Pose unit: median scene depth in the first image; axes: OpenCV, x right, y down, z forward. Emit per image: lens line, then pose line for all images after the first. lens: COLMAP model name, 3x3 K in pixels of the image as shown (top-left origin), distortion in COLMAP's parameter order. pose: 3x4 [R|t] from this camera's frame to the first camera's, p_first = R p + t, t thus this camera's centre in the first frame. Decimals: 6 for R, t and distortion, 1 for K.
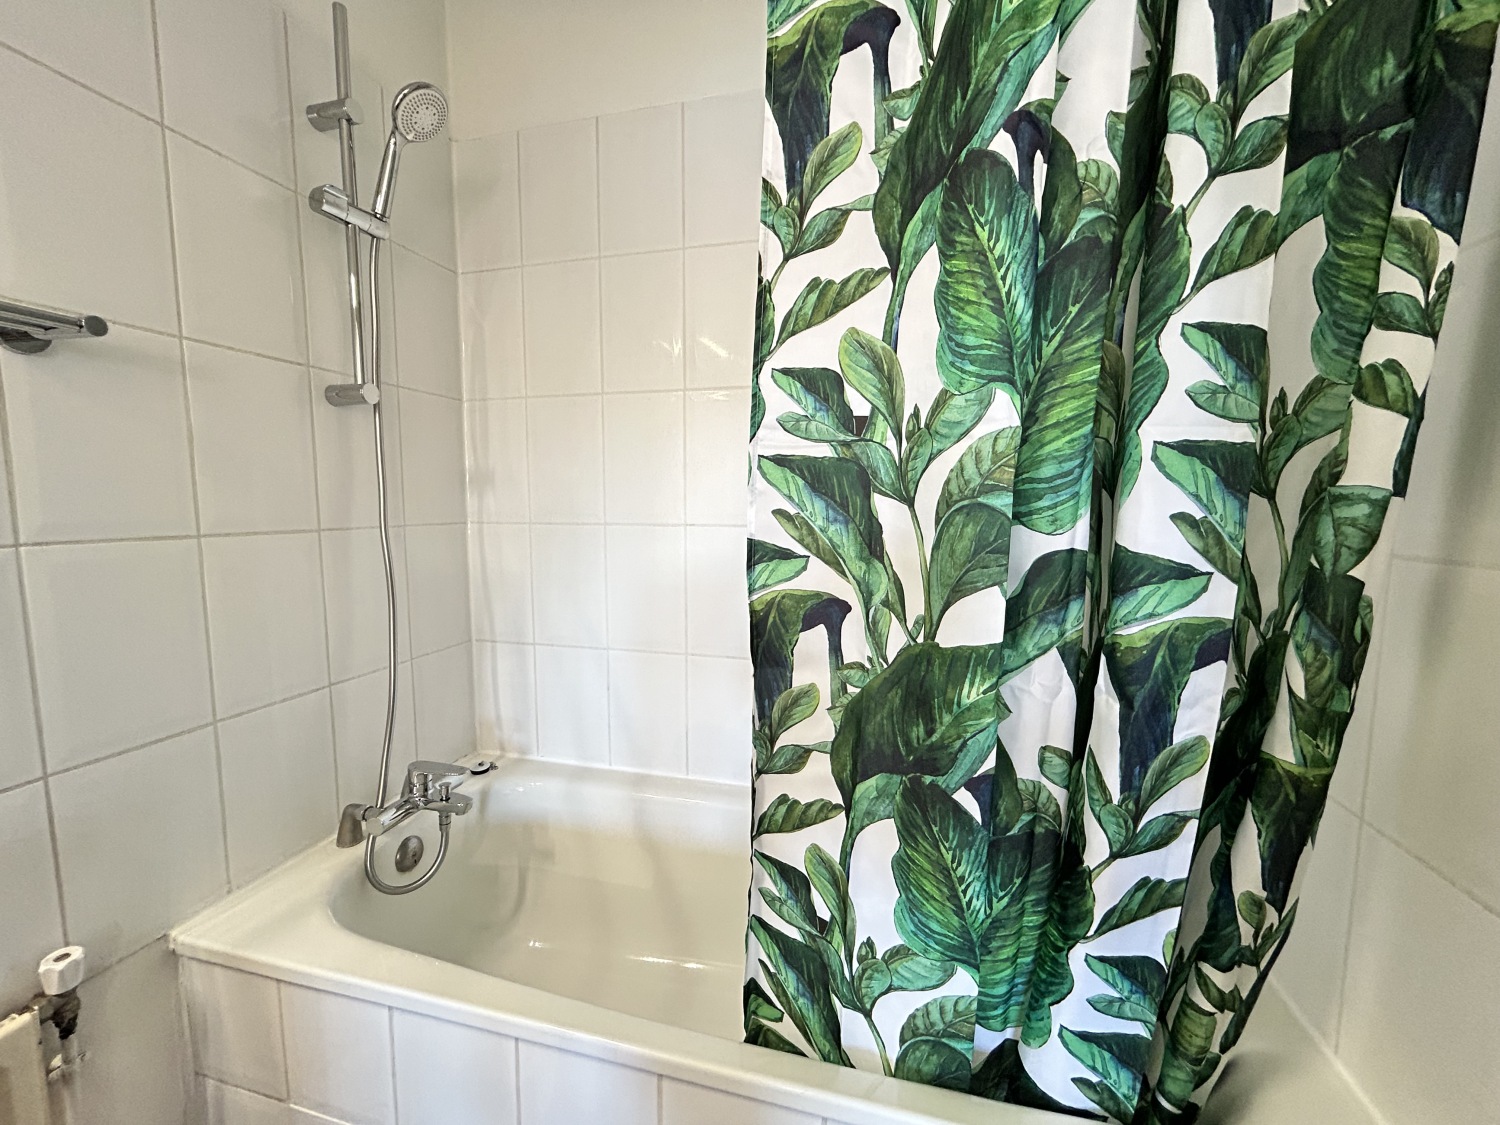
lens RADIAL K [[601.9, 0, 750.0], [0, 601.9, 562.5], [0, 0, 1]] dist [-0.001320, 0.000176]
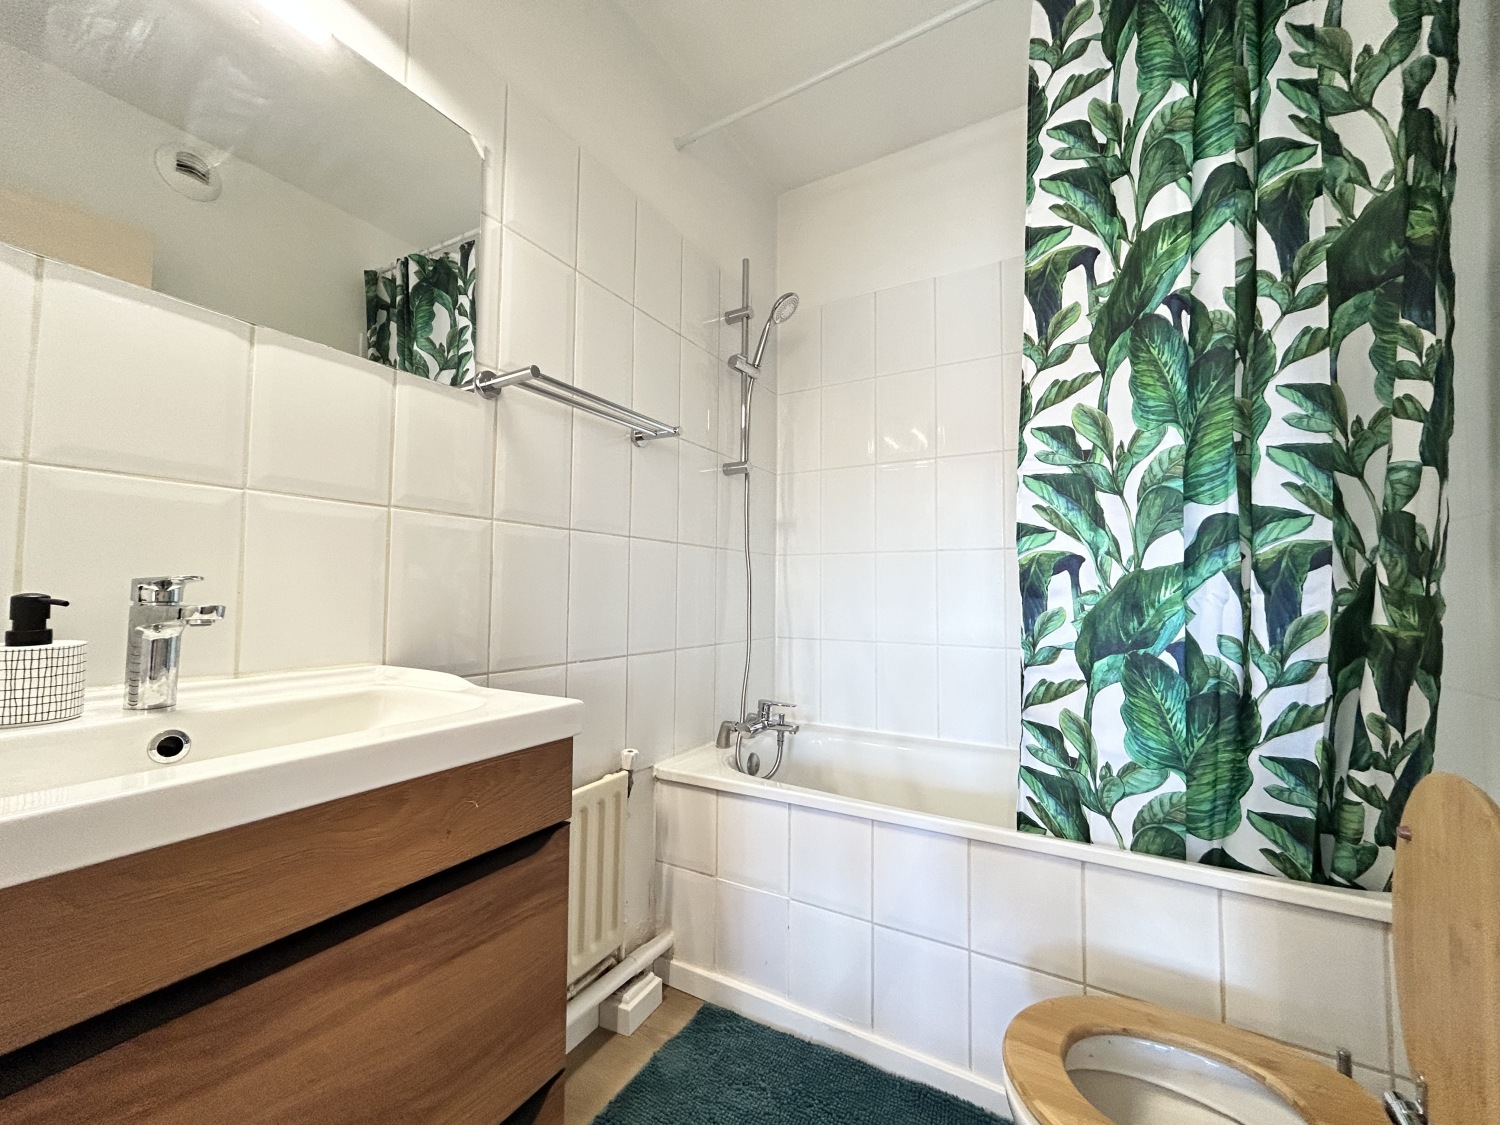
lens RADIAL K [[608.7, 0, 747.9], [0, 608.7, 561.8], [0, 0, 1]] dist [-0.002155, 0.001449]
pose [[0.961633, -0.009007, -0.274192, -0.308830], [-0.034130, 0.987768, -0.152147, 0.419584], [0.272208, 0.155668, 0.949563, -0.999174]]
